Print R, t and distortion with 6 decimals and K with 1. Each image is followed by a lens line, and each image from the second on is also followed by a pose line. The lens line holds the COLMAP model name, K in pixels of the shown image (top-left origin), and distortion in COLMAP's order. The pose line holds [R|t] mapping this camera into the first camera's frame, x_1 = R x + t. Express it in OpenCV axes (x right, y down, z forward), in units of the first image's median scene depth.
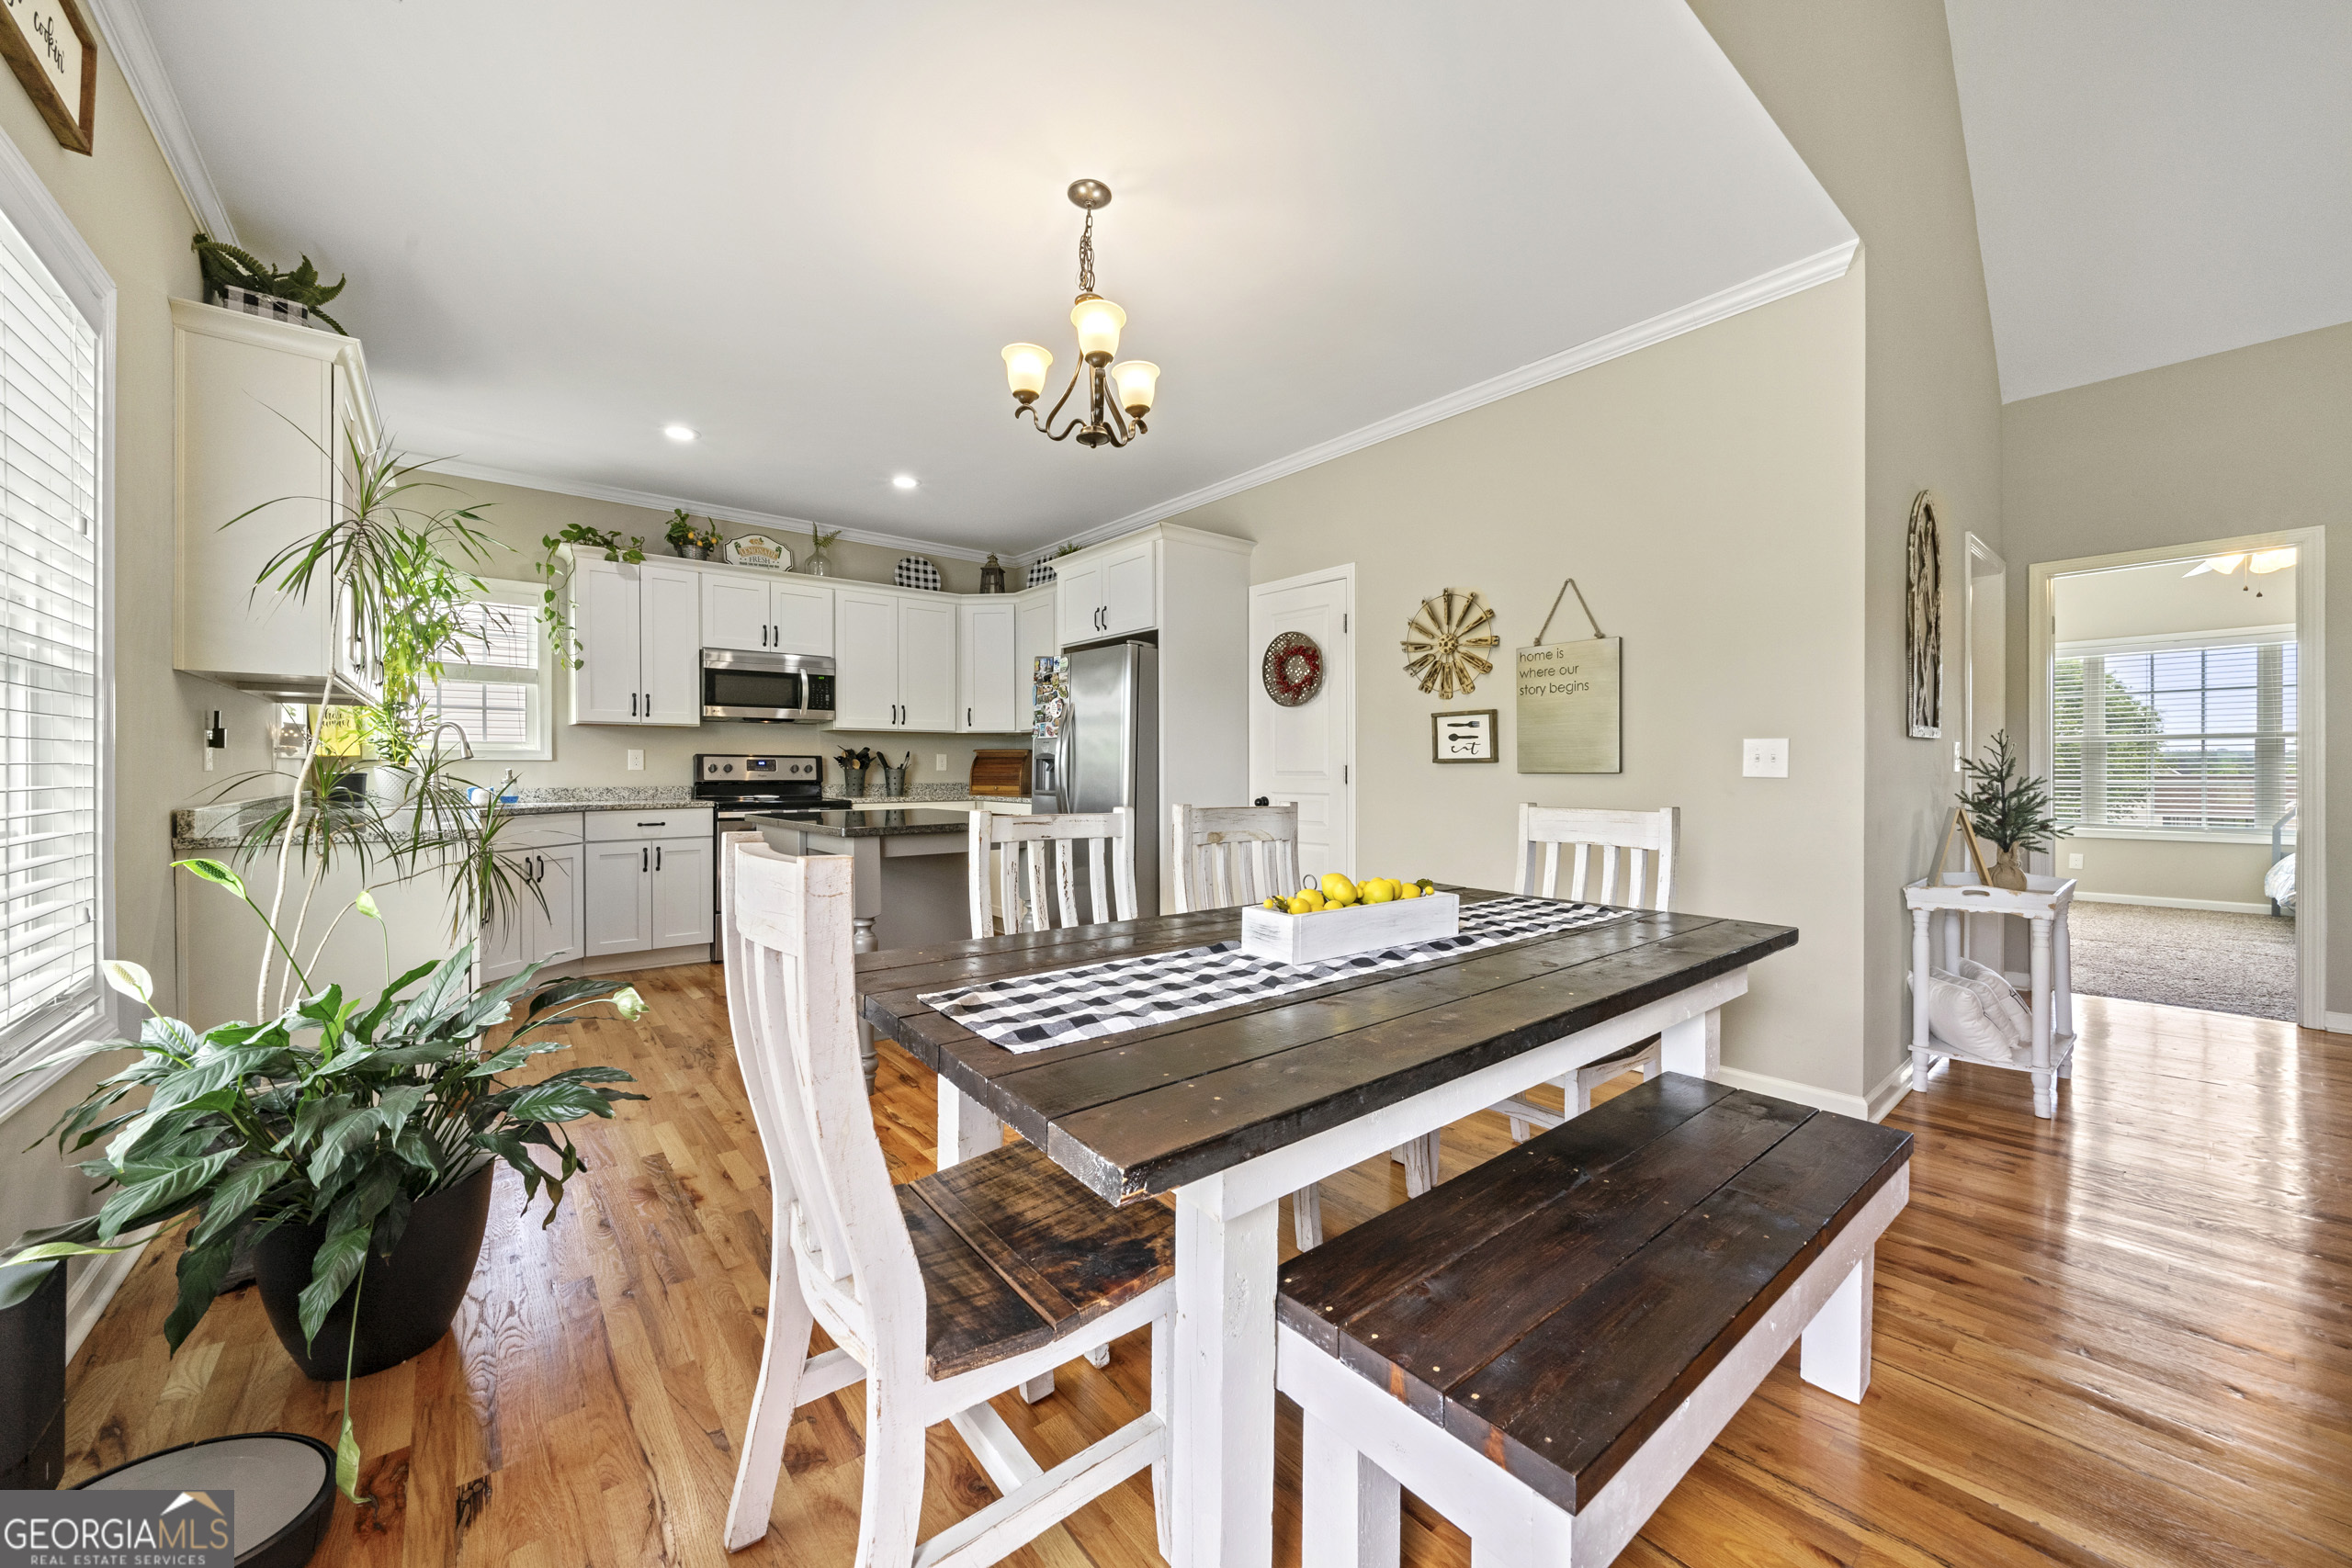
lens RADIAL K [[876.9, 0, 1171.3], [0, 876.9, 771.2], [0, 0, 1]] dist [0.000071, -0.000109]
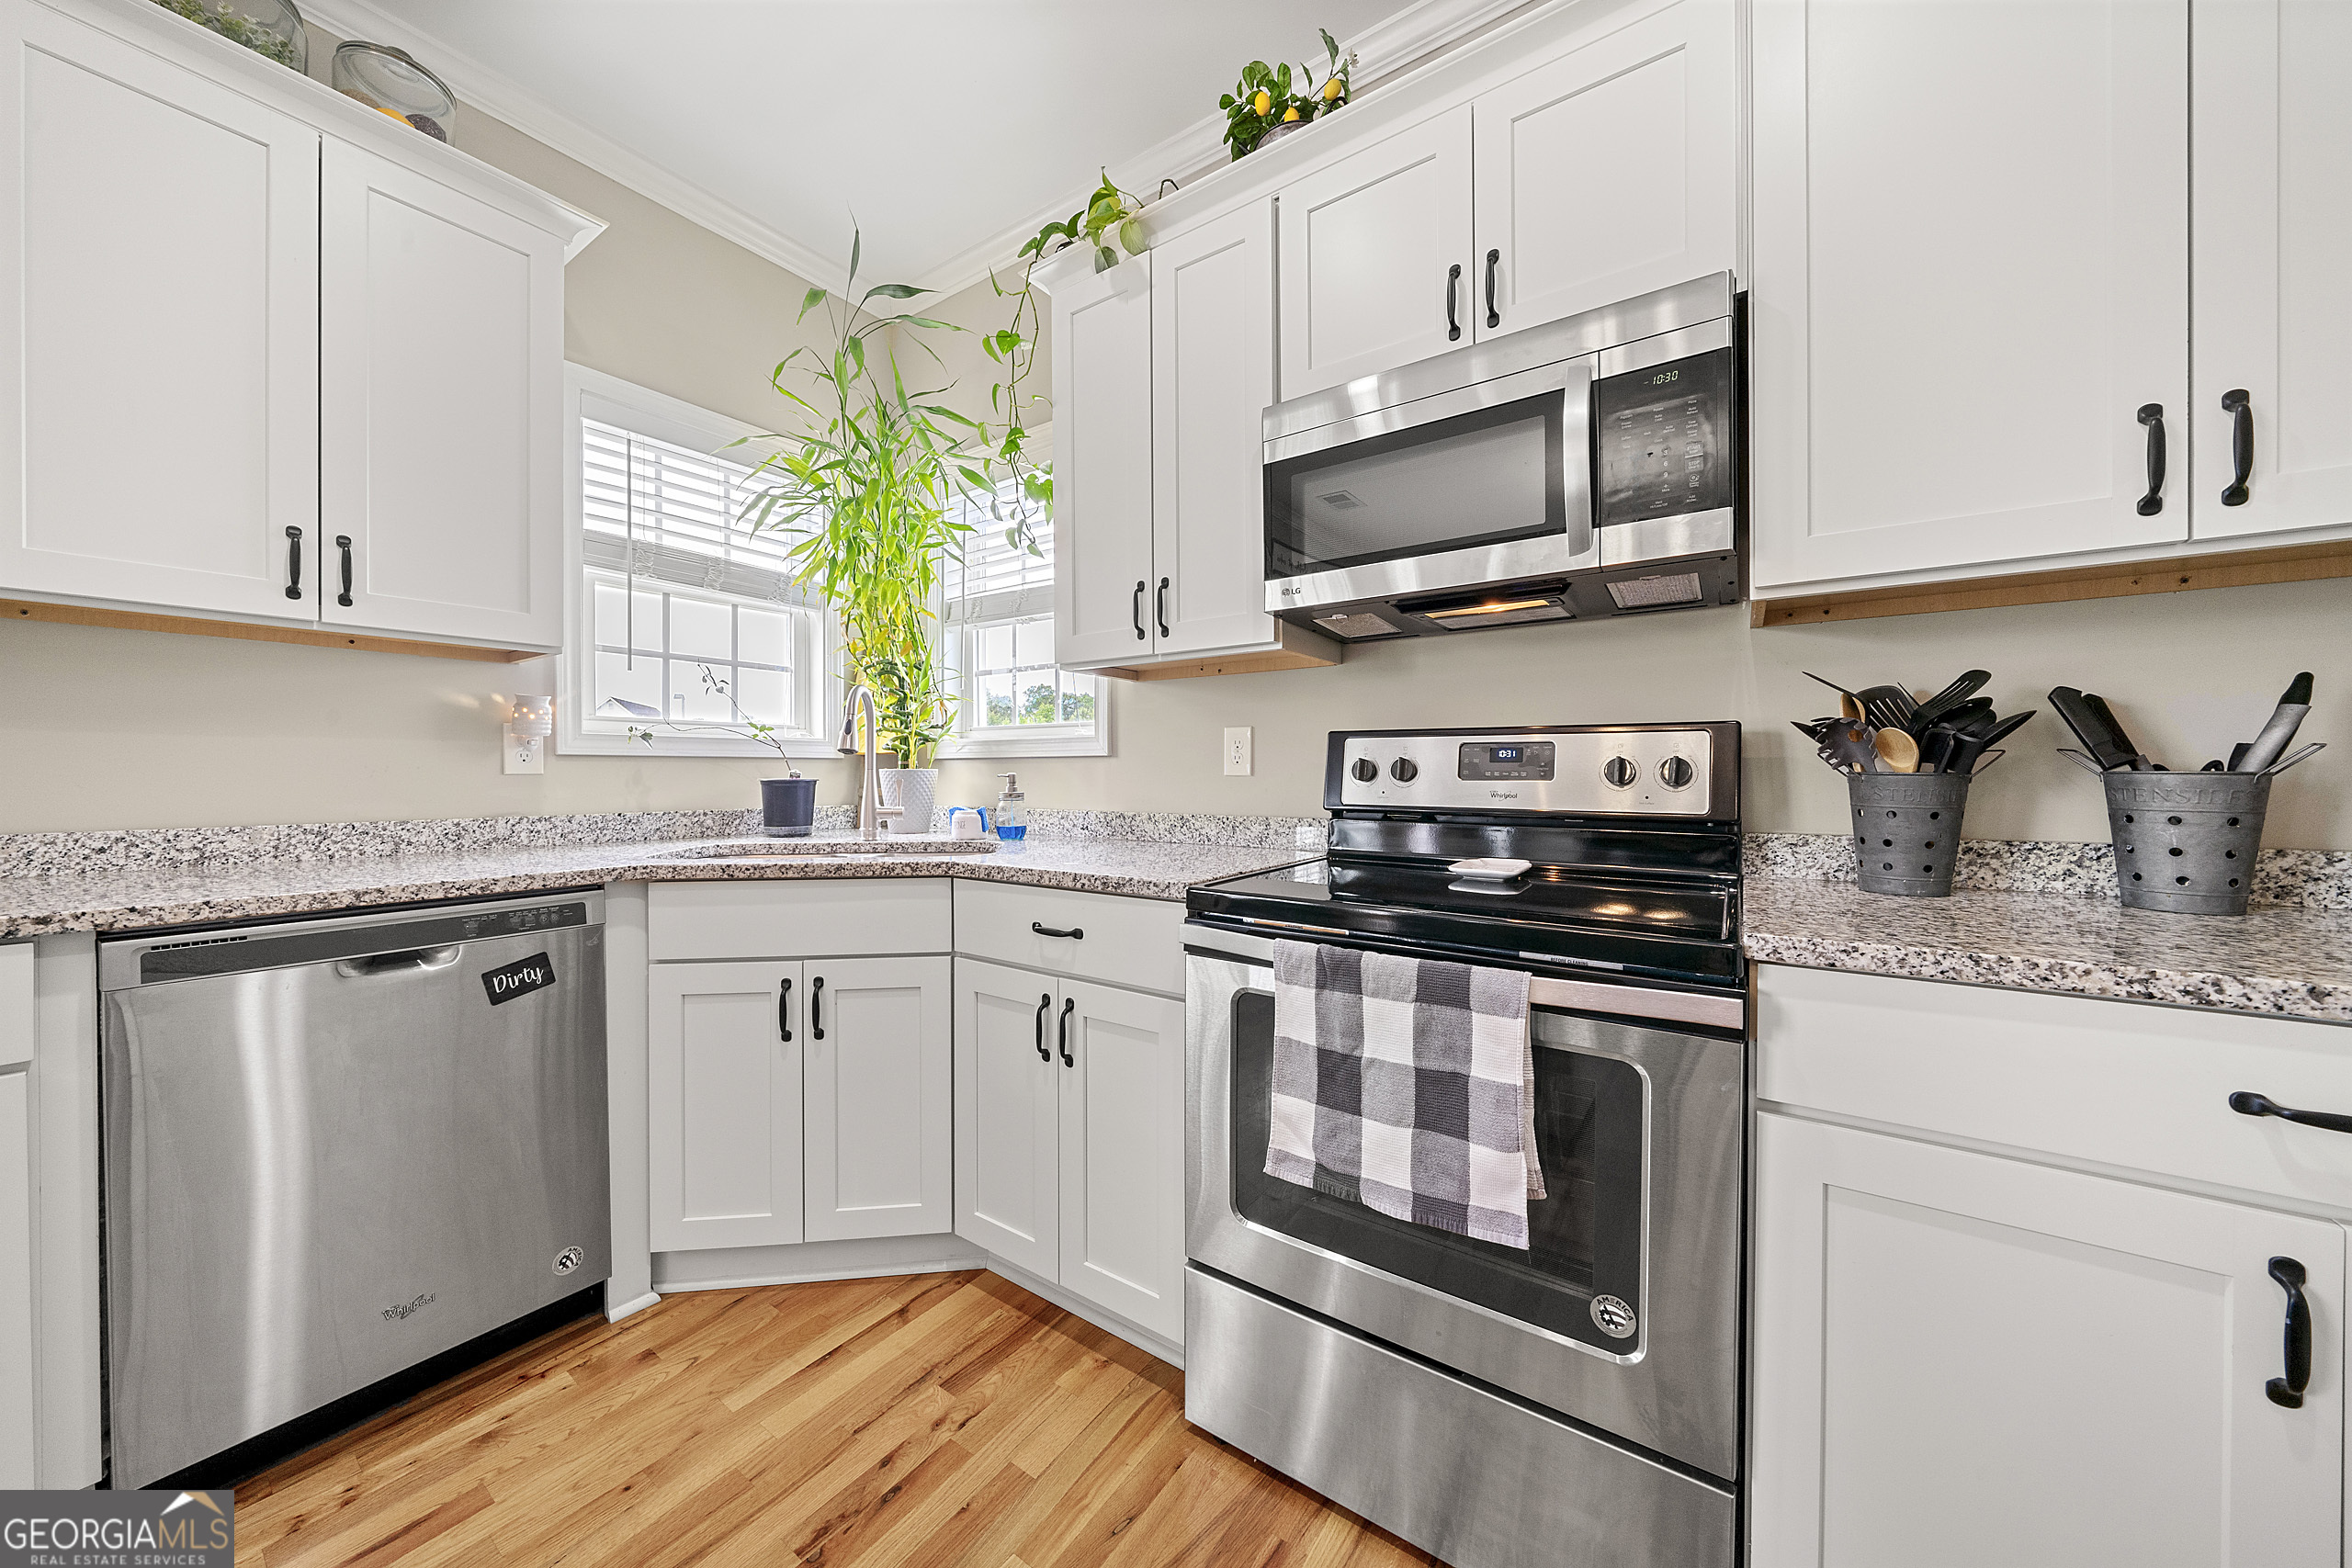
lens RADIAL K [[805.0, 0, 1185.0], [0, 805.0, 779.4], [0, 0, 1]] dist [-0.001194, -0.000034]
pose [[0.278729, 0.007582, -0.960340, -0.280816], [-0.001237, 0.999971, 0.007535, -0.002398], [0.960369, -0.000913, 0.278731, 1.003397]]
